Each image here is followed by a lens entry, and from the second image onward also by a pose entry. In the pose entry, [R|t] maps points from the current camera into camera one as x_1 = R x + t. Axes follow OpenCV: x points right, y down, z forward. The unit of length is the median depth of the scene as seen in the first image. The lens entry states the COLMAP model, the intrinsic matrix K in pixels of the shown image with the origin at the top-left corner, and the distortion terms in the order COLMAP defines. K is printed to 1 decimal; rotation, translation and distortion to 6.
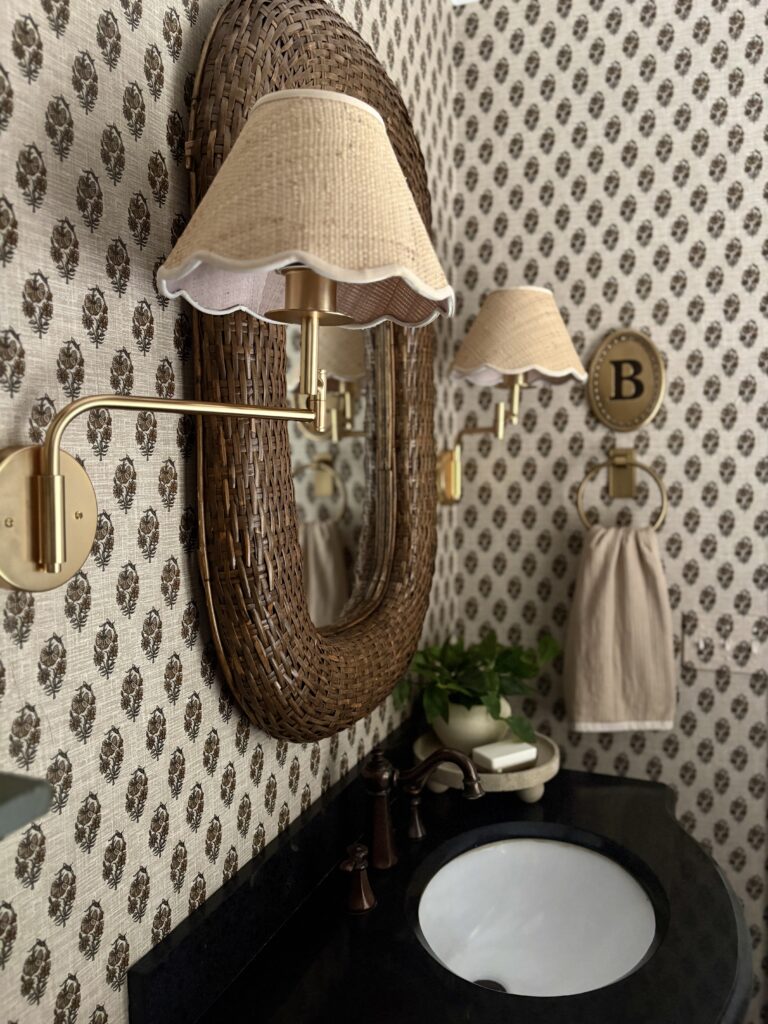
lens RADIAL K [[776.5, 0, 386.2], [0, 776.5, 508.8], [0, 0, 1]] dist [0.025618, -0.029363]
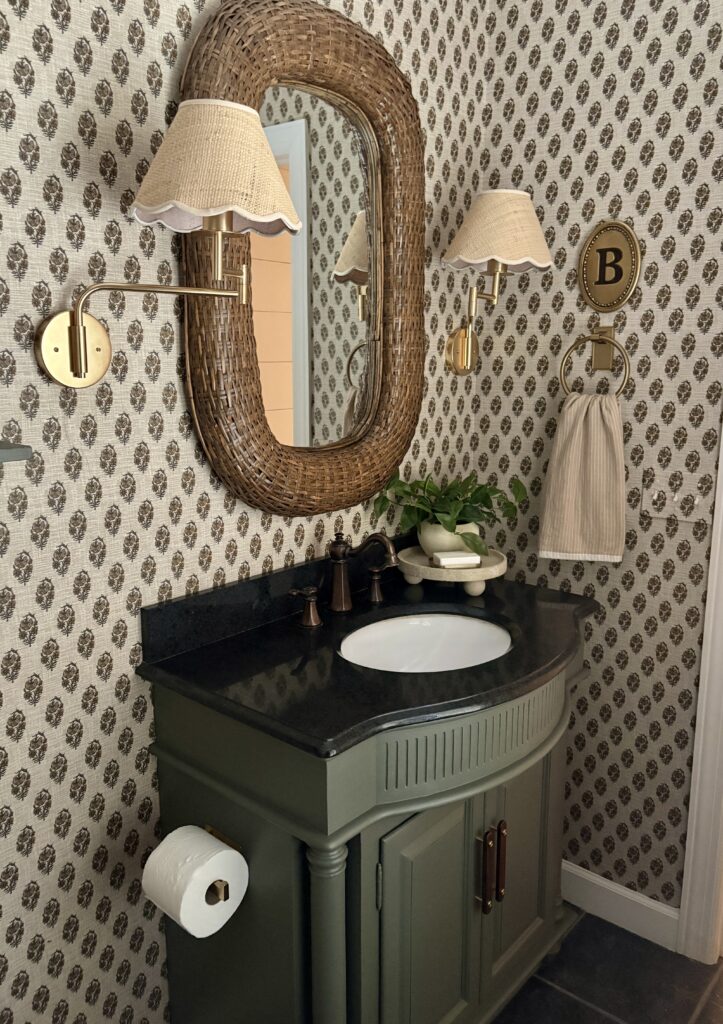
lens RADIAL K [[779.5, 0, 355.5], [0, 779.5, 514.9], [0, 0, 1]] dist [0.026598, -0.036212]
pose [[0.945458, 0.075607, -0.316847, 0.443498], [-0.032401, 0.989695, 0.139479, 0.065141], [0.324128, -0.121606, 0.938165, -0.330430]]
